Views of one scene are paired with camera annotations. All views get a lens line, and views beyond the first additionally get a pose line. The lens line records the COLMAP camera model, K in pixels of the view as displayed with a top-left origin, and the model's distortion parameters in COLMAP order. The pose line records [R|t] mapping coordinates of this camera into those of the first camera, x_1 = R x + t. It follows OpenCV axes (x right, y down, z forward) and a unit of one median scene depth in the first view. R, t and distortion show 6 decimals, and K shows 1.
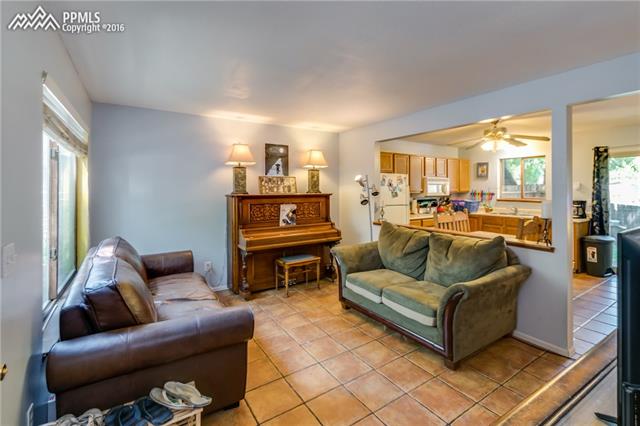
lens RADIAL K [[287.8, 0, 319.6], [0, 287.8, 192.5], [0, 0, 1]] dist [0.000659, 0.000029]
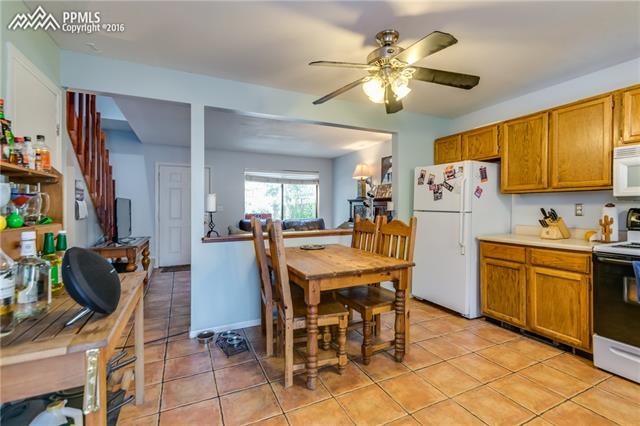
lens RADIAL K [[287.8, 0, 319.6], [0, 287.8, 192.5], [0, 0, 1]] dist [0.000659, 0.000029]
pose [[-0.131669, -0.039437, -0.990509, 1.082521], [-0.000734, 0.999212, -0.039685, 0.029802], [0.991293, -0.004498, -0.131594, 0.883524]]
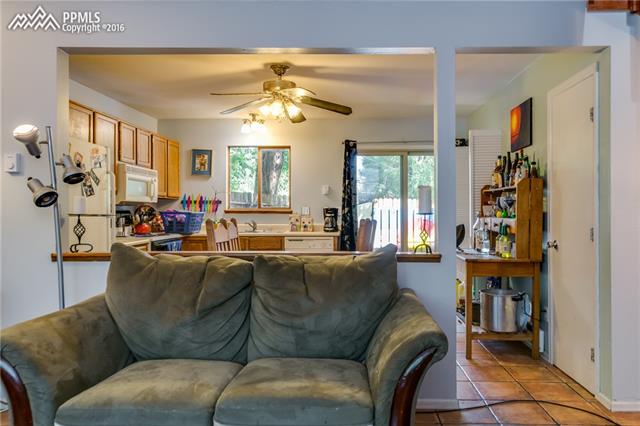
lens RADIAL K [[461.9, 0, 320.0], [0, 461.9, 223.4], [0, 0, 1]] dist [0.004740, 0.003323]
pose [[0.540642, -0.009572, 0.841199, -0.146141], [0.008539, 0.999946, 0.005890, 0.061336], [-0.841210, 0.003998, 0.540694, 0.369606]]
